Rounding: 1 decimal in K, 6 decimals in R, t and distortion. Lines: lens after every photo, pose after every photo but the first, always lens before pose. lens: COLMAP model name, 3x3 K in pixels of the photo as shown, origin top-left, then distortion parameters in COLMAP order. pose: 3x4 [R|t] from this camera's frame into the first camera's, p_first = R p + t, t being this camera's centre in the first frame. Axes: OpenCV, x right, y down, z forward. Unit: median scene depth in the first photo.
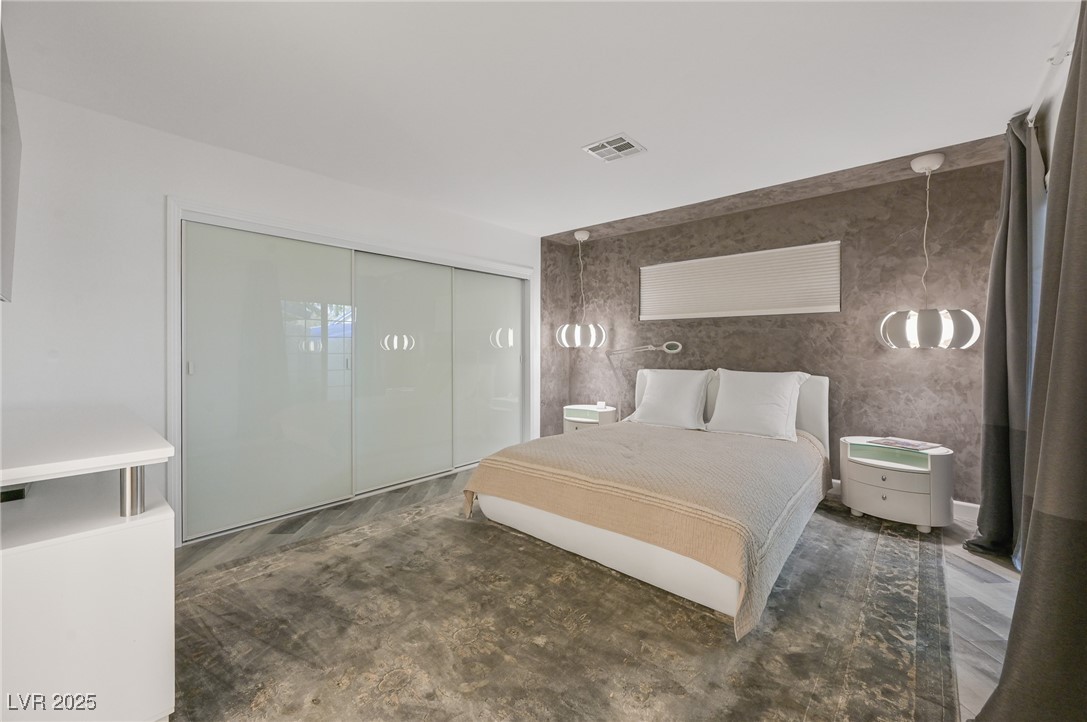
lens RADIAL K [[433.5, 0, 542.6], [0, 433.5, 356.8], [0, 0, 1]] dist [-0.001733, 0.000087]
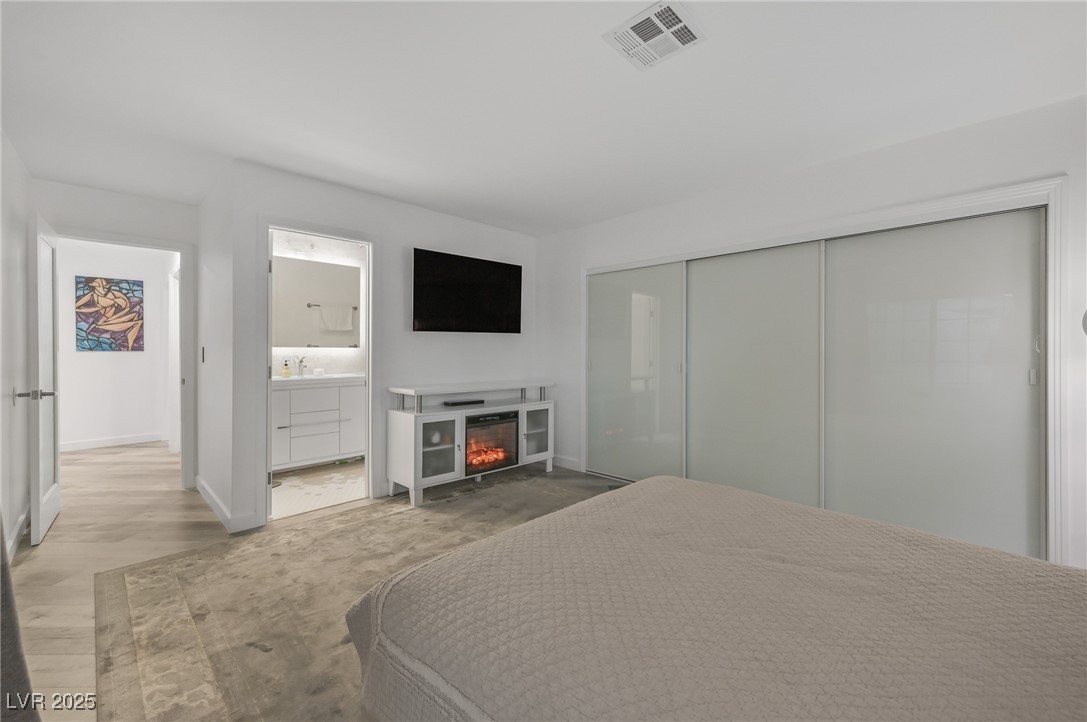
lens RADIAL K [[433.5, 0, 539.3], [0, 433.5, 355.1], [0, 0, 1]] dist [-0.001733, 0.000087]
pose [[-0.045969, -0.000641, -0.998943, 1.228916], [-0.015549, 0.999879, 0.000074, -0.020827], [0.998822, 0.015536, -0.045973, 1.294224]]
